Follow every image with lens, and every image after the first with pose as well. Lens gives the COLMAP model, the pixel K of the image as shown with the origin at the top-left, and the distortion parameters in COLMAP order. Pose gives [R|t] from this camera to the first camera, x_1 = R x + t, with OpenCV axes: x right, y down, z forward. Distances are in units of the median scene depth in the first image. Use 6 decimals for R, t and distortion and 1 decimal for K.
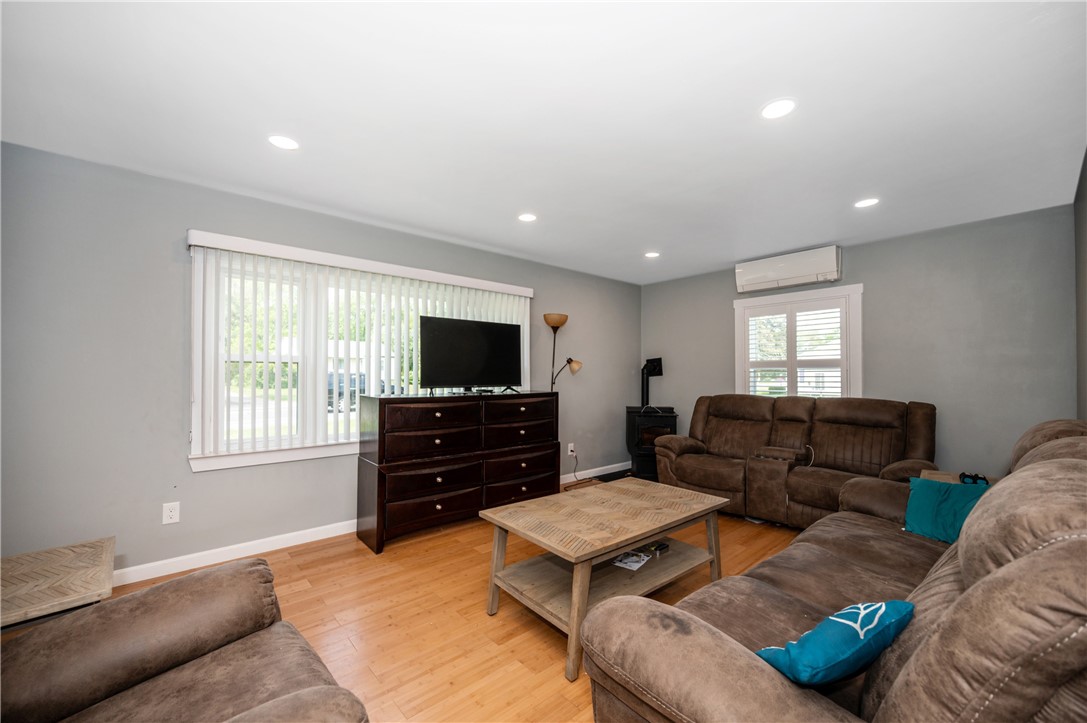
lens RADIAL K [[435.7, 0, 545.0], [0, 435.7, 365.0], [0, 0, 1]] dist [0.003681, 0.000536]
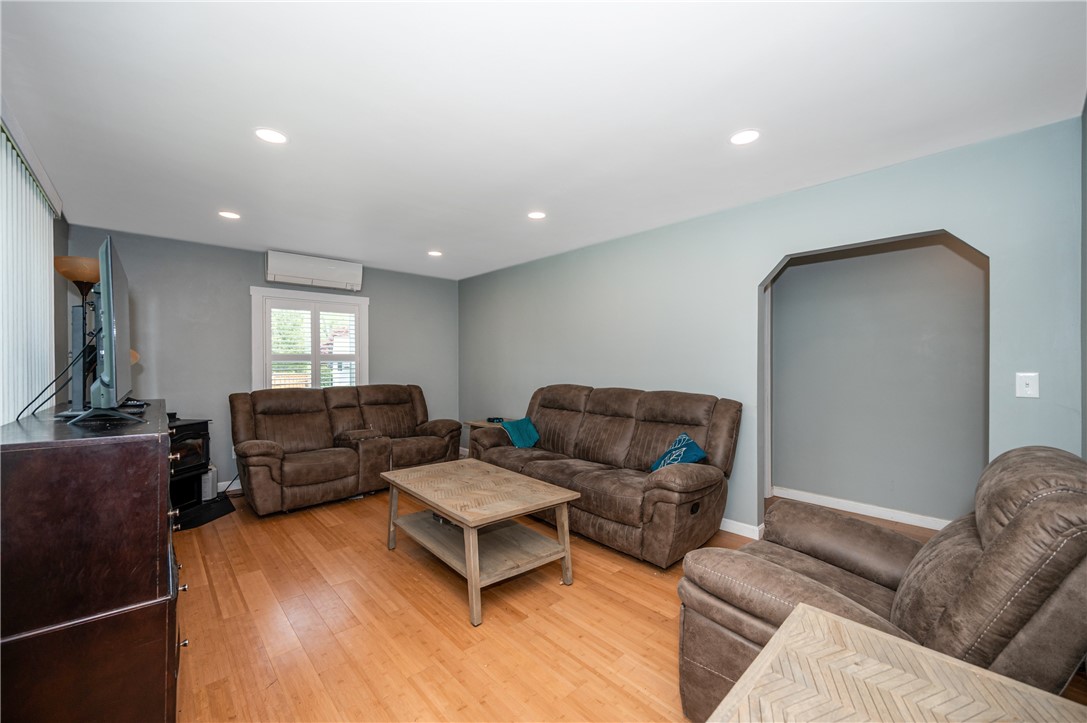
lens RADIAL K [[435.7, 0, 545.0], [0, 435.7, 365.0], [0, 0, 1]] dist [0.003681, 0.000536]
pose [[-0.015572, -0.000890, 0.999878, -0.575885], [-0.020505, 0.999790, 0.000571, 0.003609], [-0.999668, -0.020493, -0.015587, 0.473084]]
